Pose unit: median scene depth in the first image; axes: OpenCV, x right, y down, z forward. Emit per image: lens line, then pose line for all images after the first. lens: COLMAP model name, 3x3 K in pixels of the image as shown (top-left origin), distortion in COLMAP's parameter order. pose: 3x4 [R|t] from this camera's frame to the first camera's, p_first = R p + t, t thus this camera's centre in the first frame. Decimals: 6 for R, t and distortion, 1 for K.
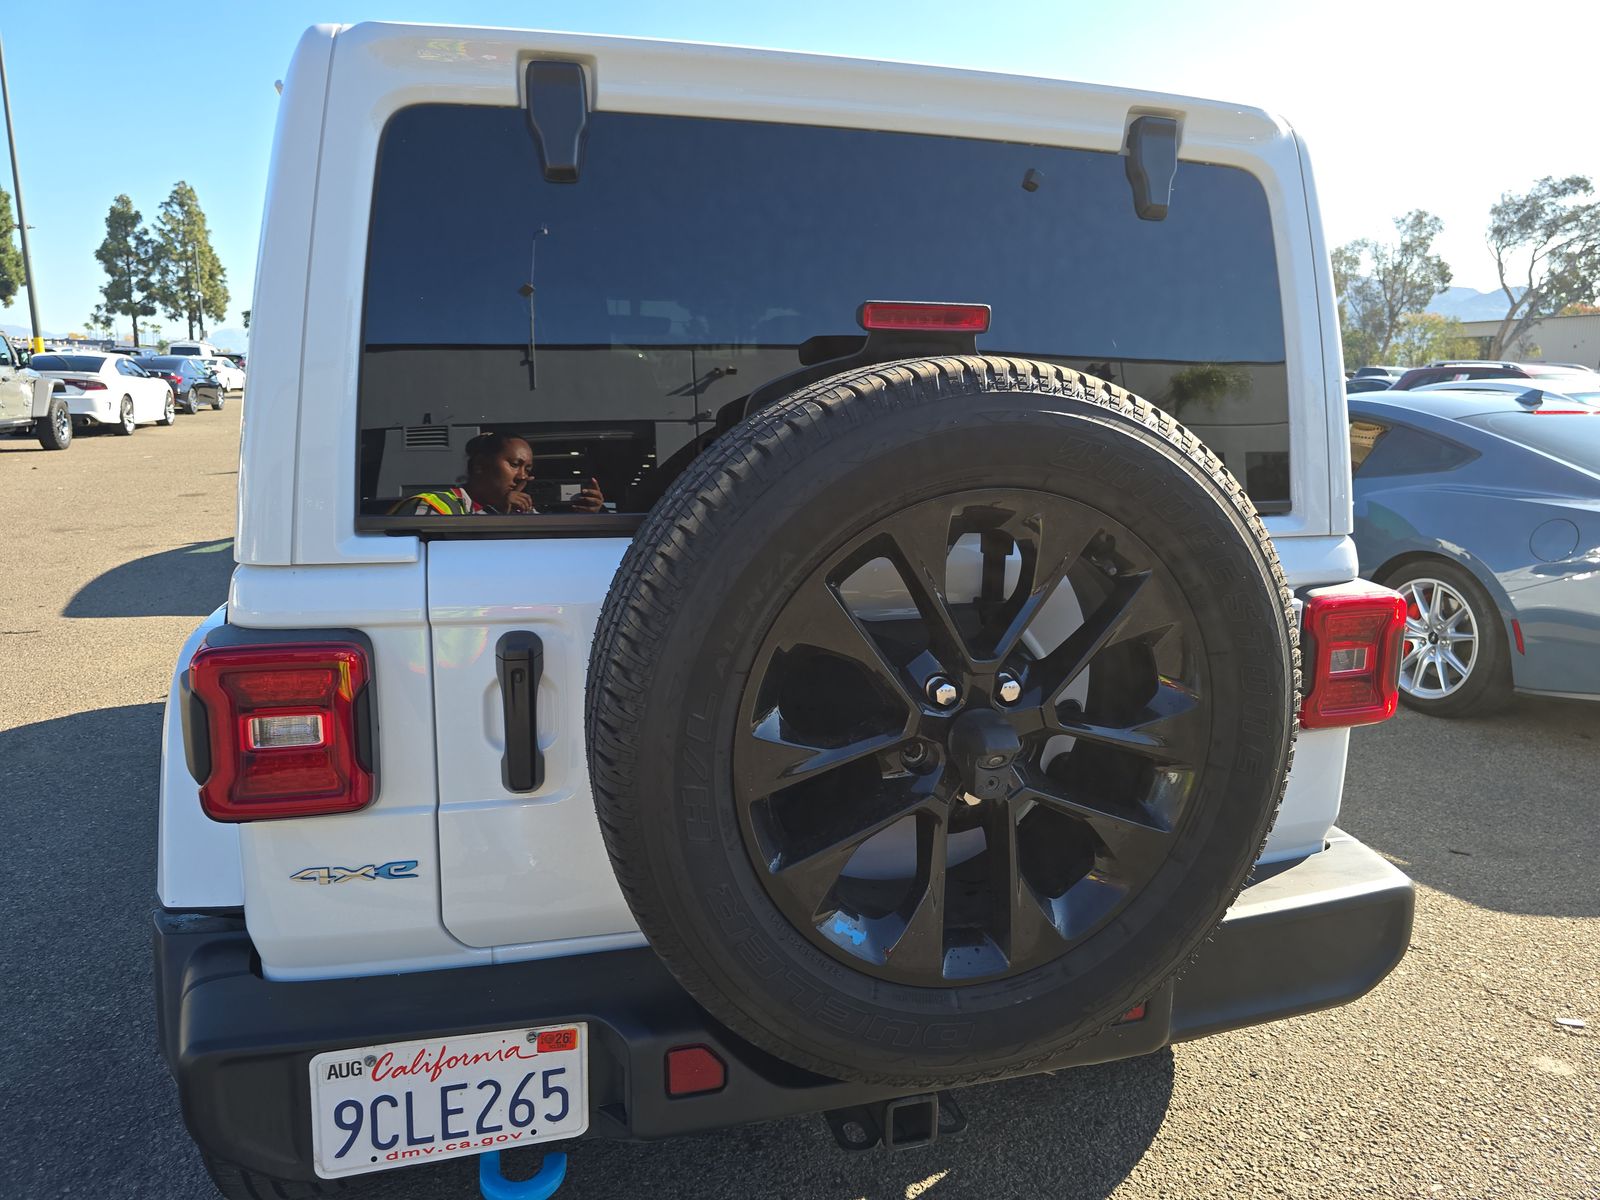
lens RADIAL K [[1084.7, 0, 784.3], [0, 1084.7, 612.3], [0, 0, 1]] dist [0.043617, -0.052217]
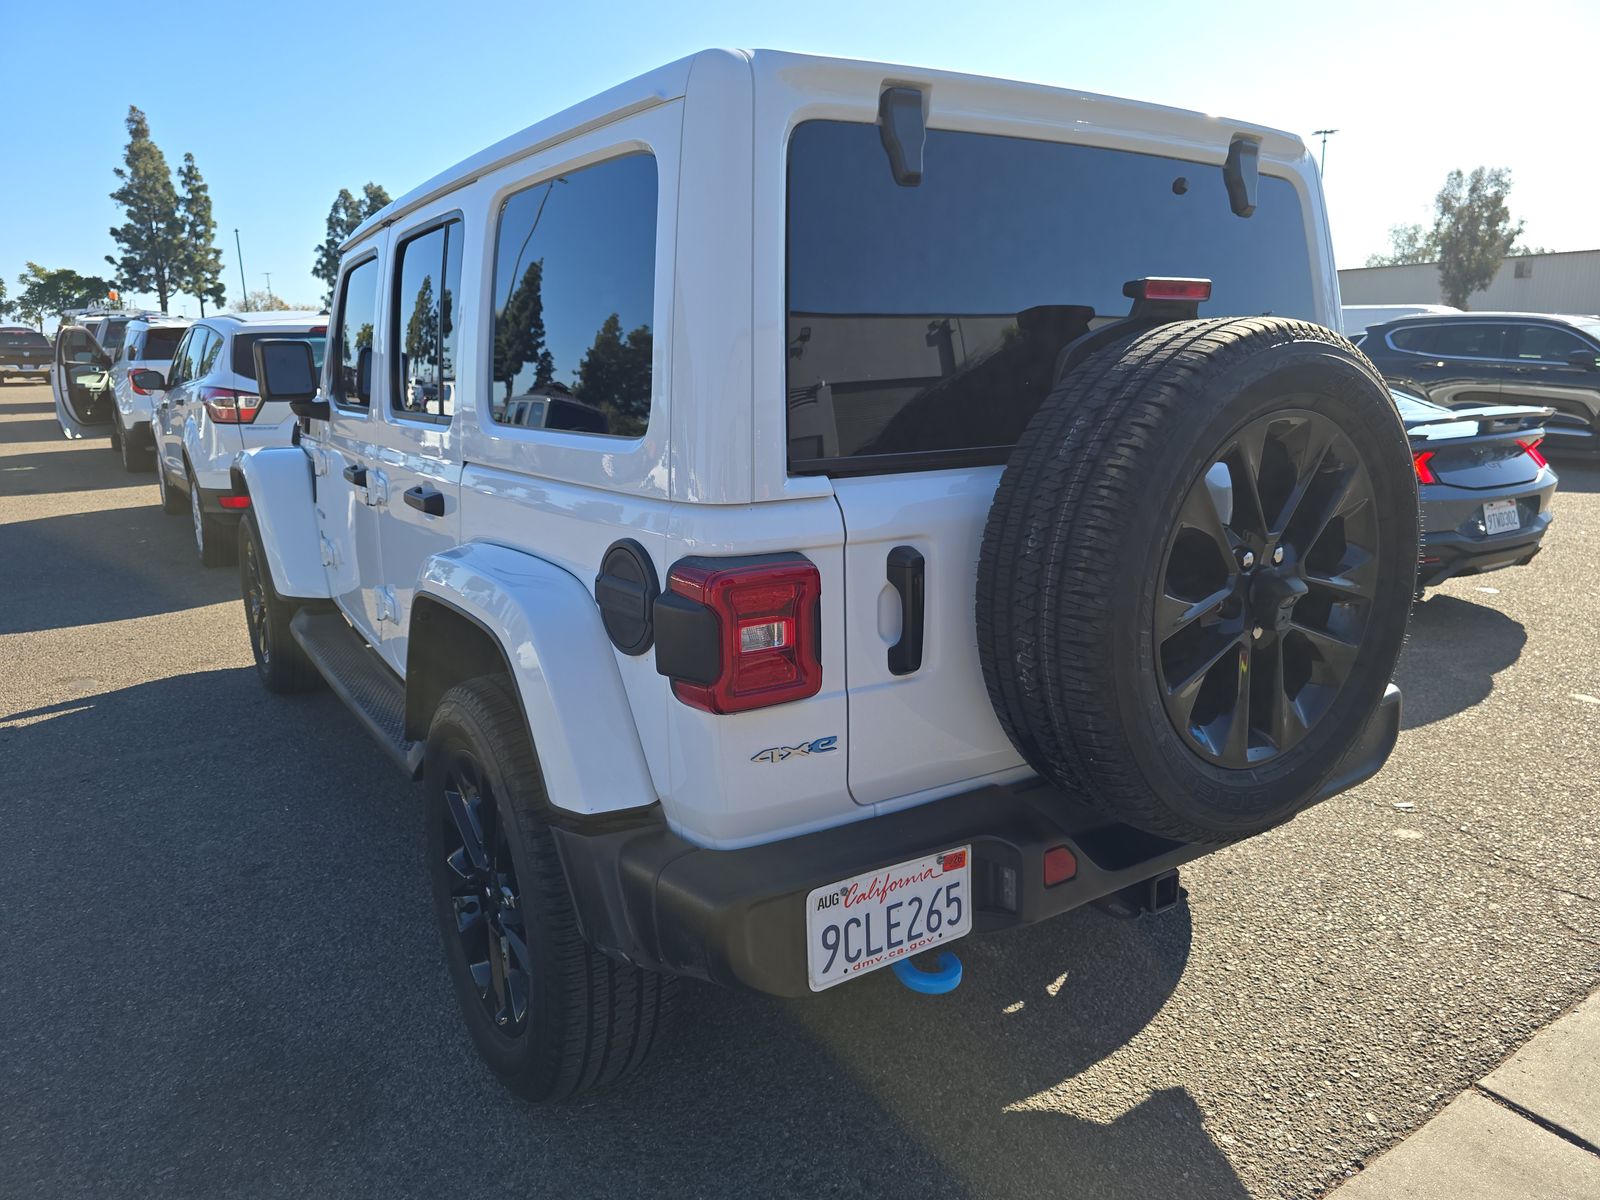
lens RADIAL K [[1084.7, 0, 813.6], [0, 1084.7, 599.6], [0, 0, 1]] dist [0.043617, -0.052217]
pose [[0.955402, -0.090242, 0.281183, -0.708008], [0.082738, 0.995829, 0.038469, 0.023193], [-0.283482, -0.013489, 0.958883, -0.179238]]
